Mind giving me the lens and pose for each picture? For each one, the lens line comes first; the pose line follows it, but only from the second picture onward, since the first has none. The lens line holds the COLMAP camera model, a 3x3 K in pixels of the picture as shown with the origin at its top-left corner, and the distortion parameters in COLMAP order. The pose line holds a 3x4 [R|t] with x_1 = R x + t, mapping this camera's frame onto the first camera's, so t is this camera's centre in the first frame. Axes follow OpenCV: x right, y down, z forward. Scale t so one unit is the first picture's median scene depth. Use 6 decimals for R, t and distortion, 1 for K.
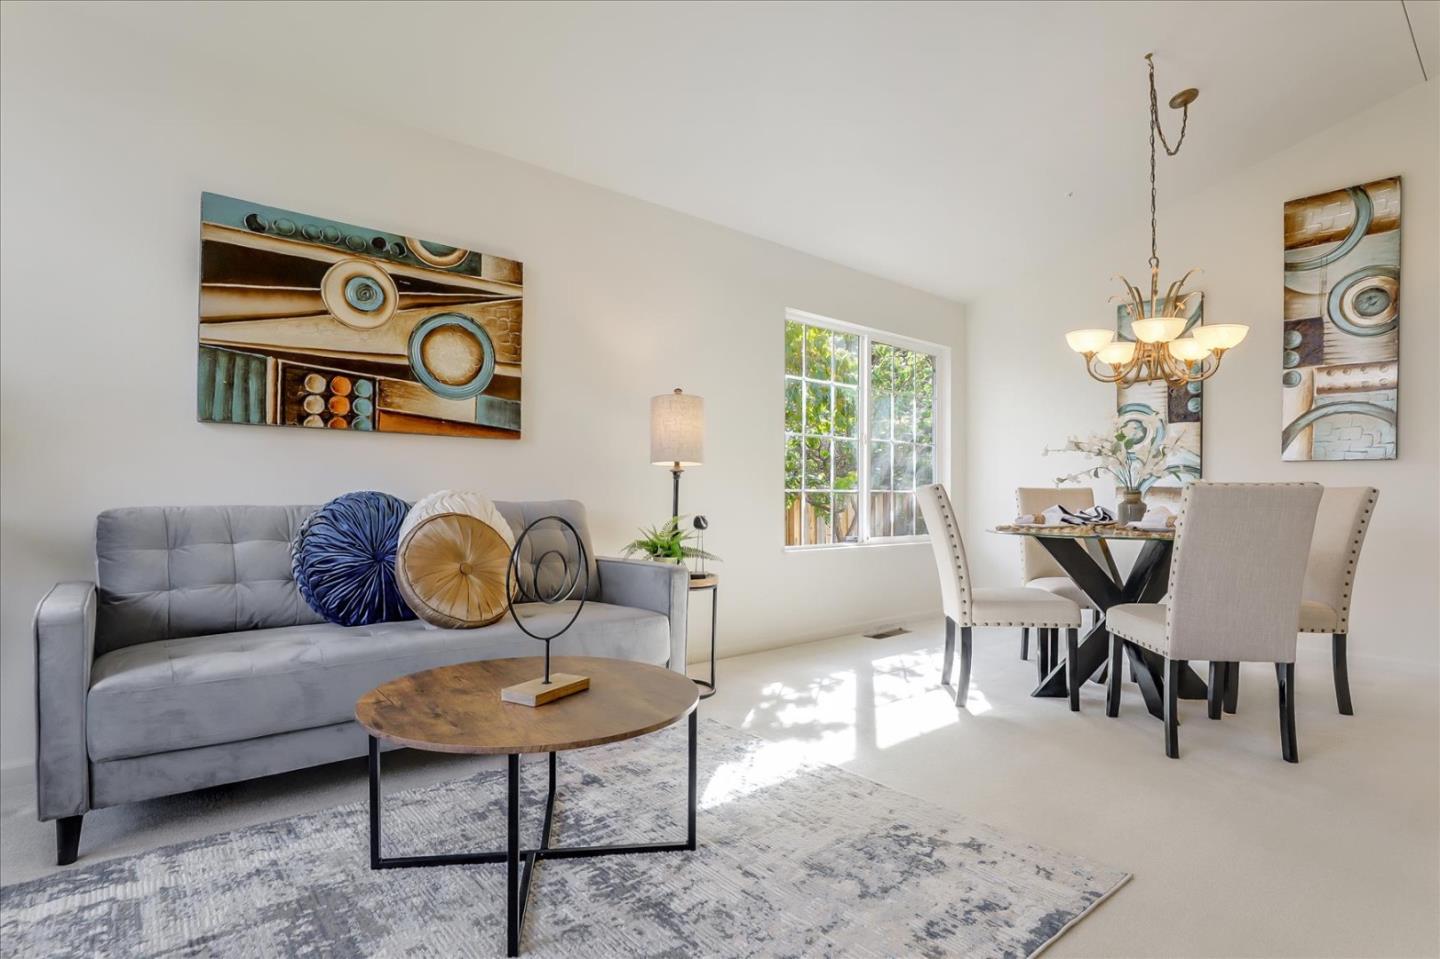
lens RADIAL K [[721.1, 0, 724.8], [0, 721.1, 491.9], [0, 0, 1]] dist [-0.019018, 0.002626]
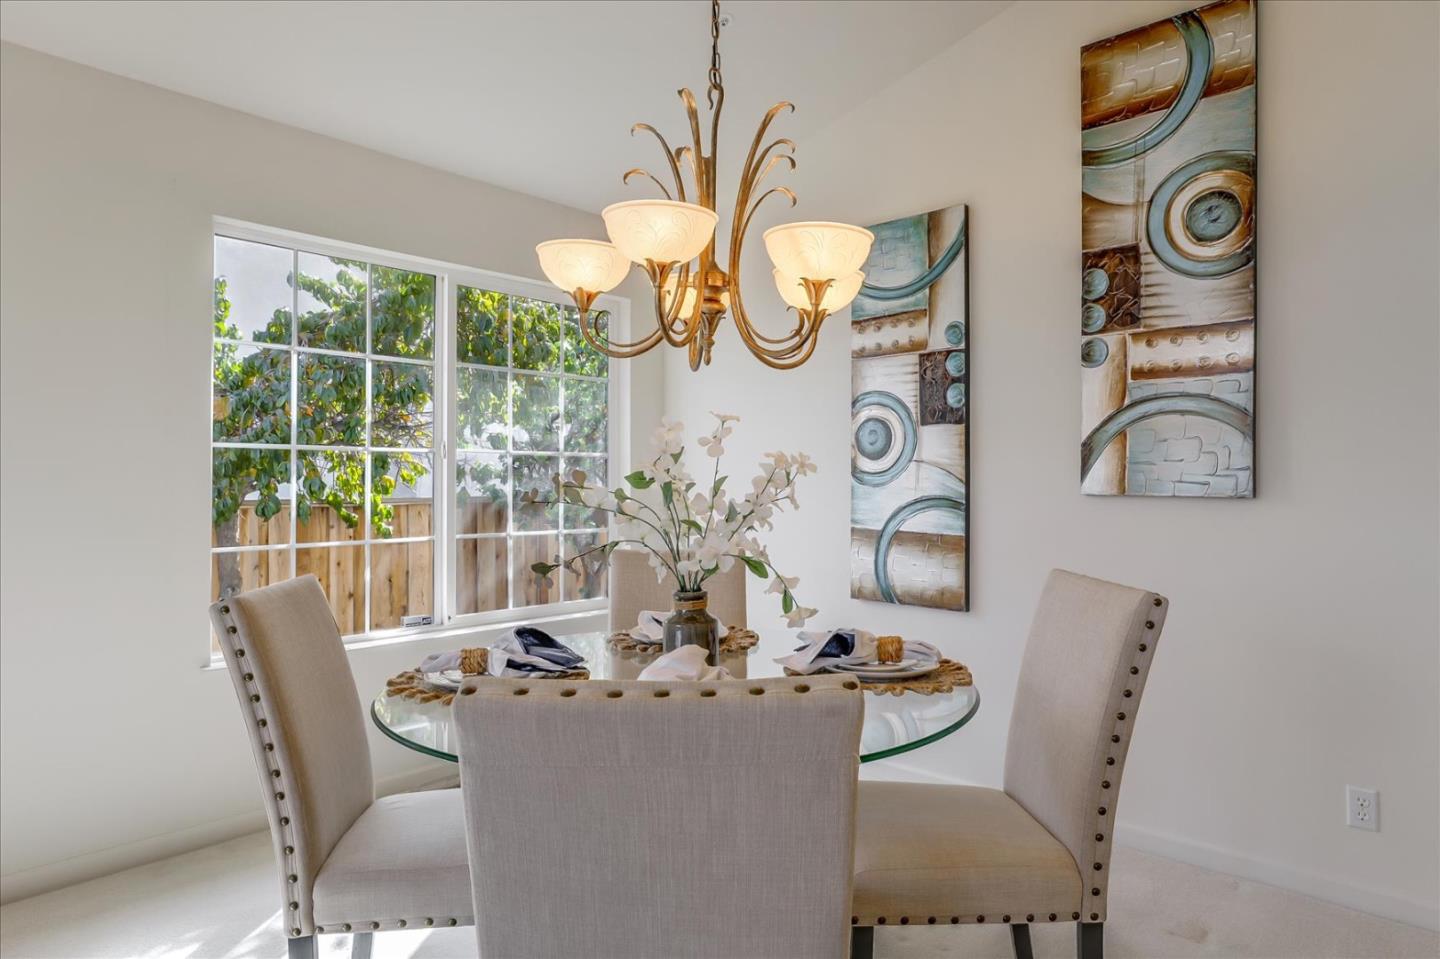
lens RADIAL K [[840.5, 0, 718.3], [0, 840.5, 470.3], [0, 0, 1]] dist [-0.008428, -0.001890]
pose [[0.993774, -0.006991, 0.111197, 0.431721], [0.007993, 0.999931, -0.008575, -0.061992], [-0.111129, 0.009410, 0.993761, 0.374690]]
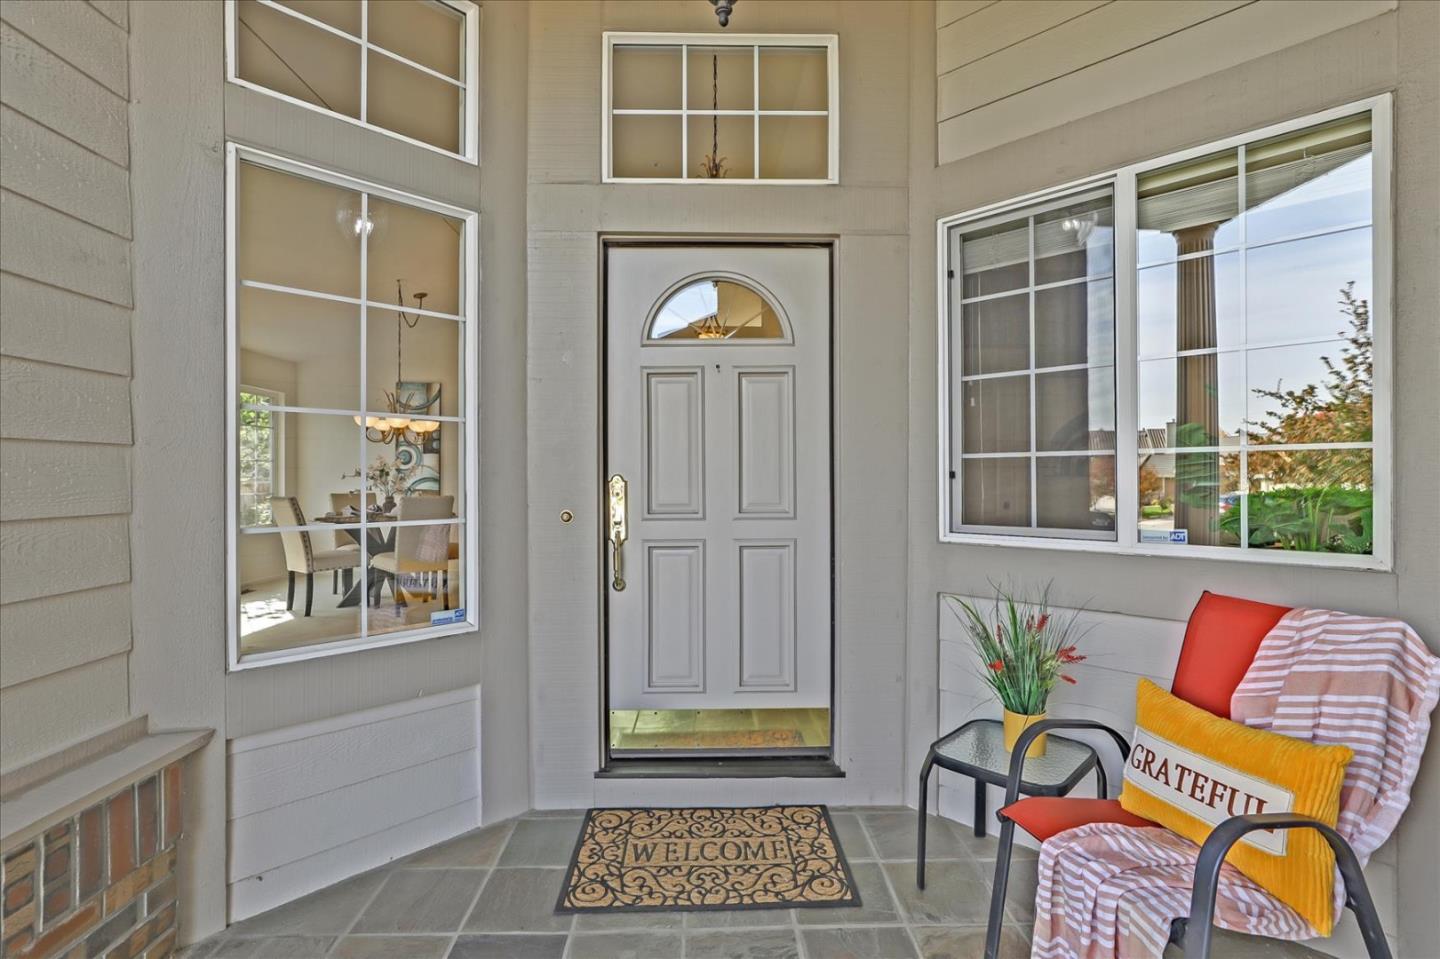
lens RADIAL K [[677.8, 0, 721.9], [0, 677.8, 485.6], [0, 0, 1]] dist [-0.041931, 0.008846]
pose [[0.618980, -0.008334, 0.785363, -0.257403], [0.002130, 0.999958, 0.008933, -0.035603], [-0.785404, -0.003857, 0.618972, -0.689721]]
